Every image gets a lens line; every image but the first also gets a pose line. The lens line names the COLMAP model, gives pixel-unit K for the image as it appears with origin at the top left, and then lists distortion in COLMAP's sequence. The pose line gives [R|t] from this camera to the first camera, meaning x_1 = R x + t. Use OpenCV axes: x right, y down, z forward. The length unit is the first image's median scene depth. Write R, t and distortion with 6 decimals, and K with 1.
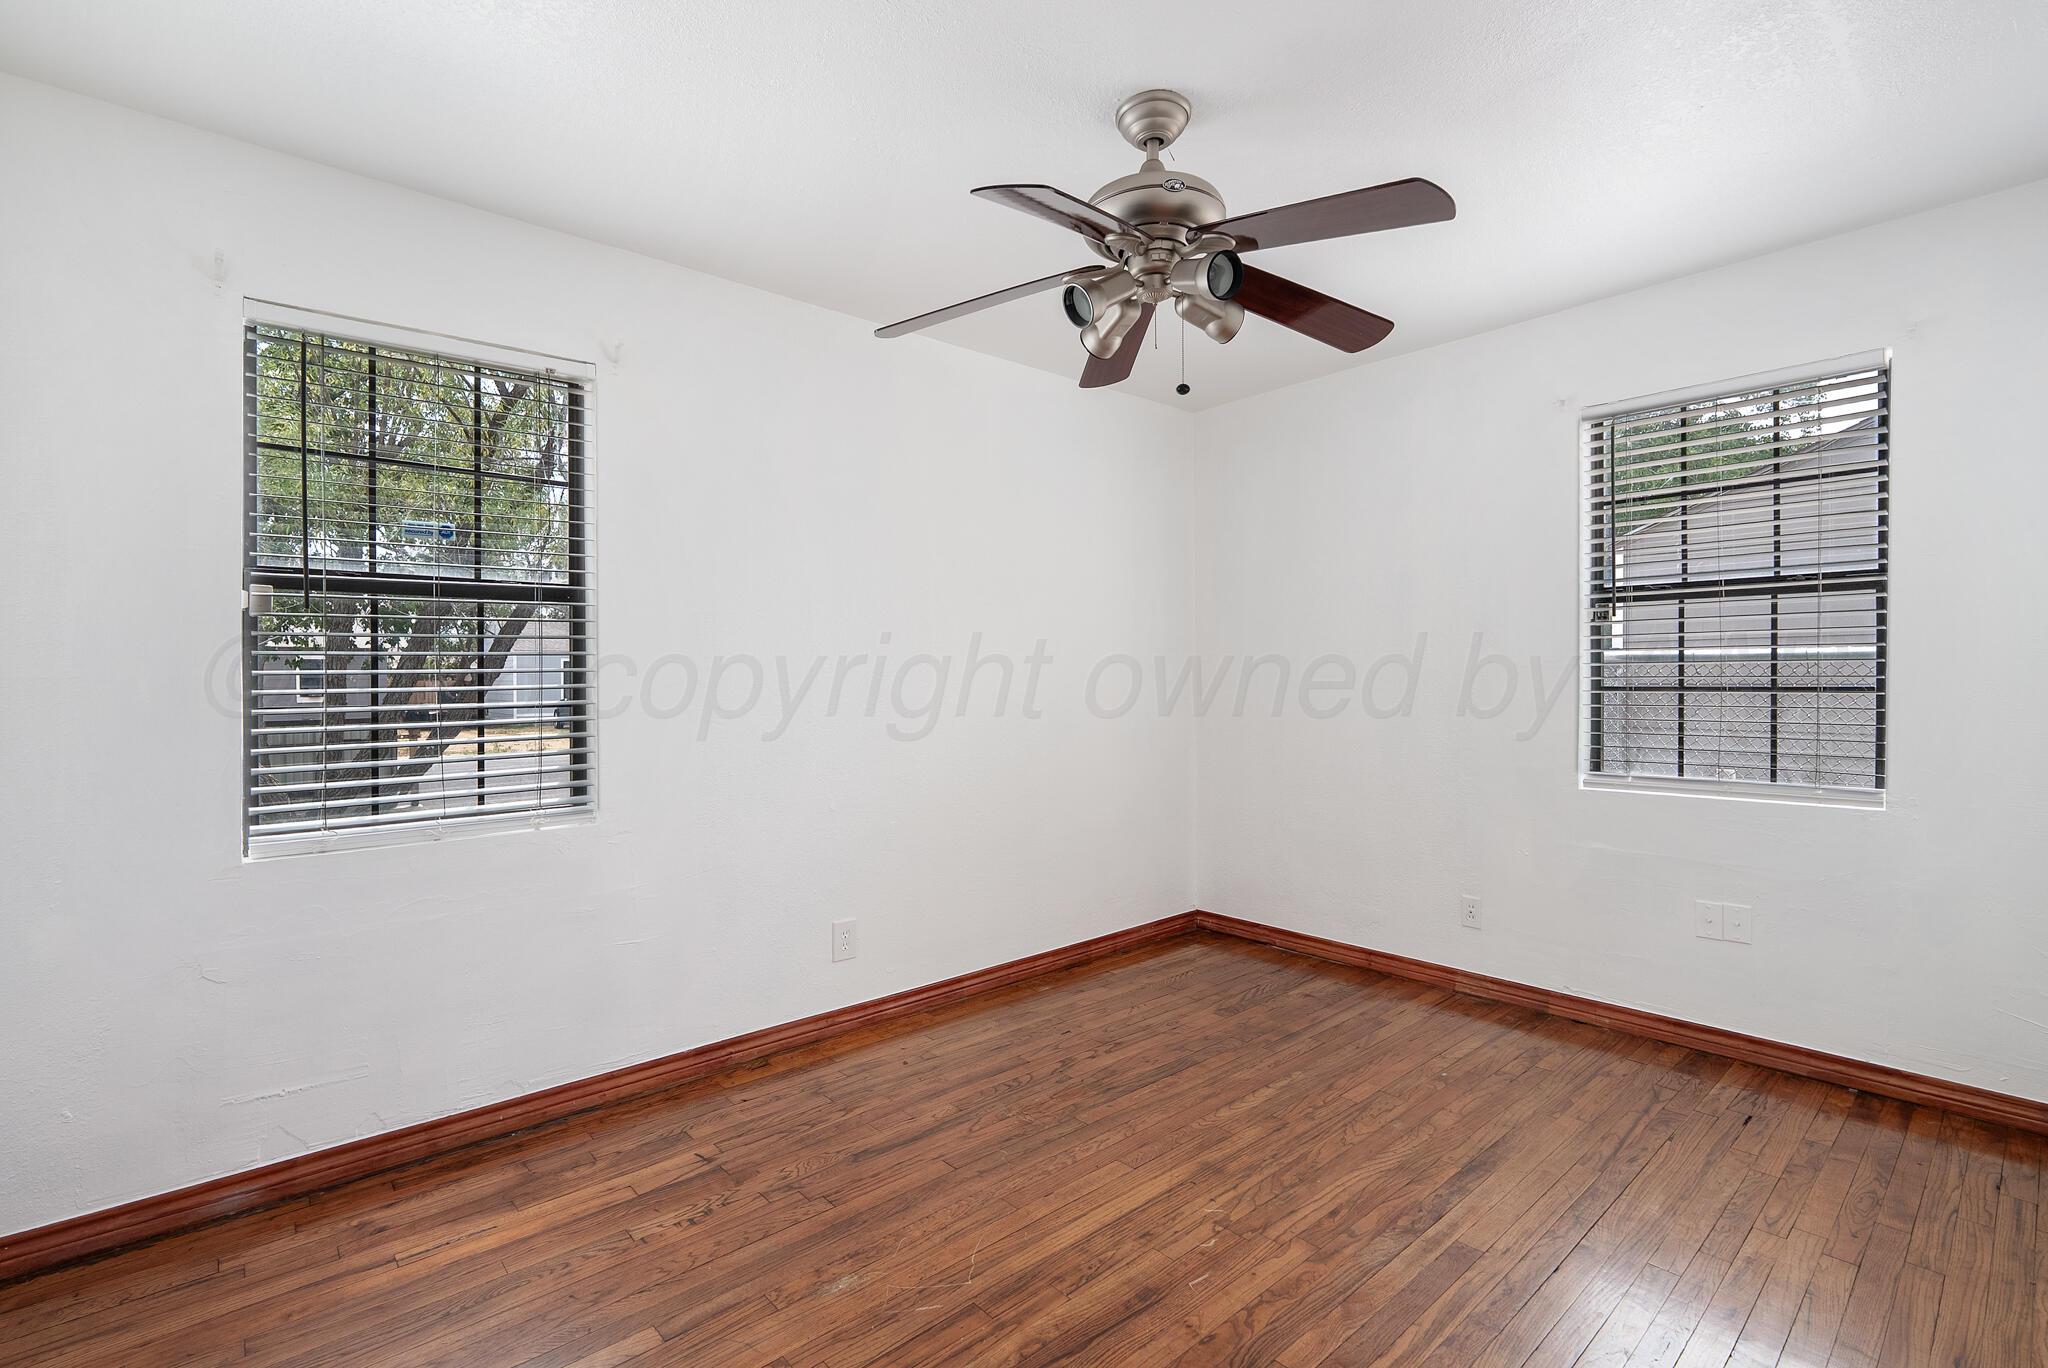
lens RADIAL K [[933.8, 0, 1018.5], [0, 933.8, 684.4], [0, 0, 1]] dist [-0.004825, -0.000152]
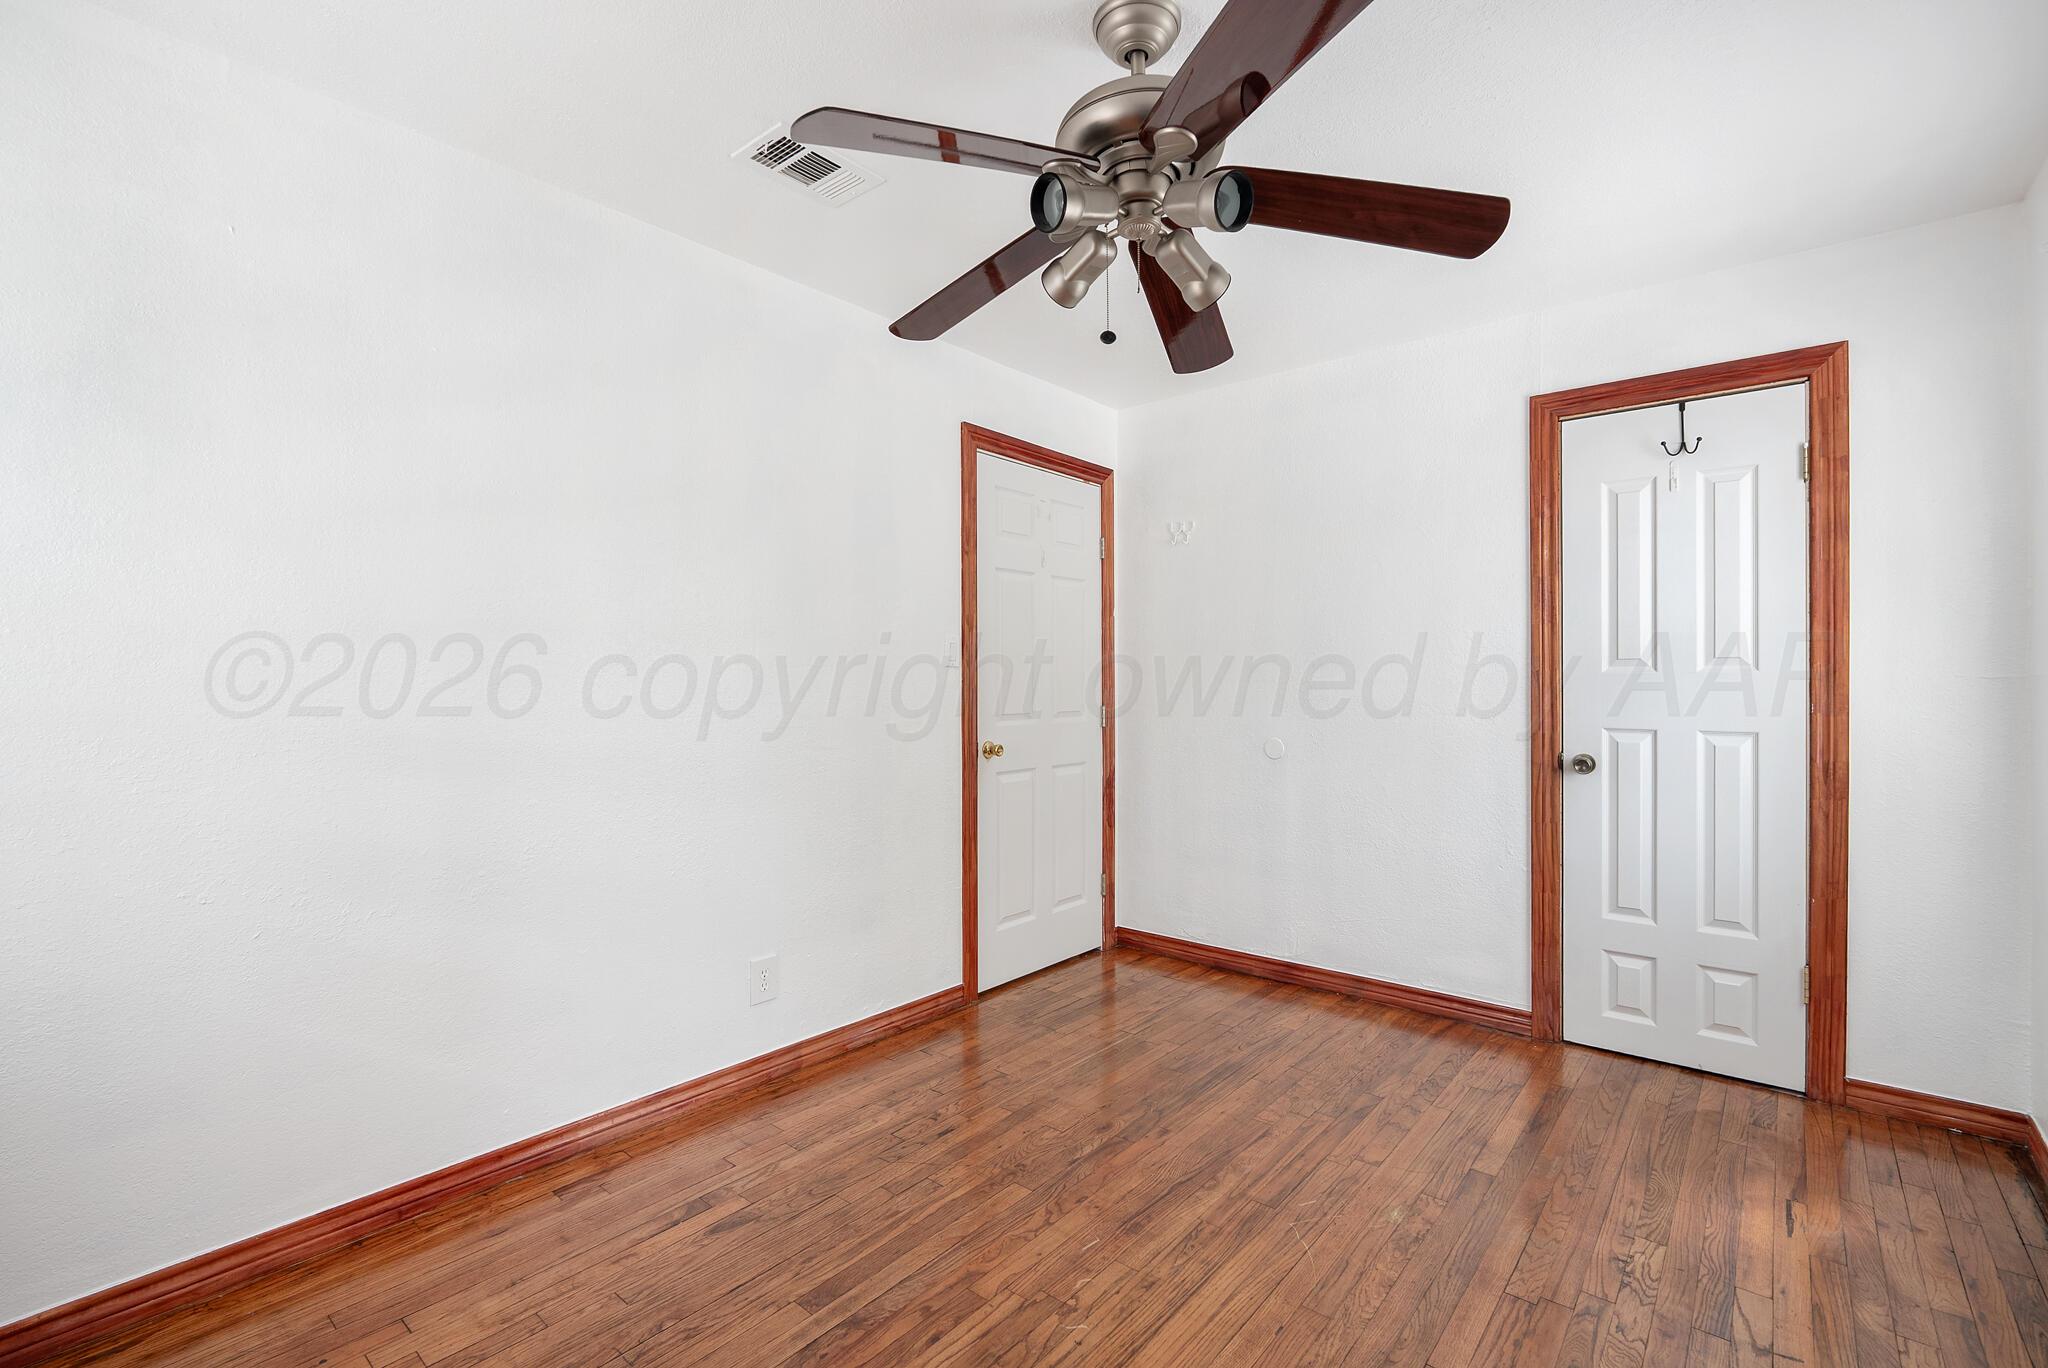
lens RADIAL K [[933.8, 0, 1018.5], [0, 933.8, 684.4], [0, 0, 1]] dist [-0.004825, -0.000152]
pose [[-0.989683, 0.006073, -0.143146, 0.401858], [0.005965, 0.999982, 0.001184, -0.011126], [0.143150, 0.000318, -0.989701, 1.935366]]
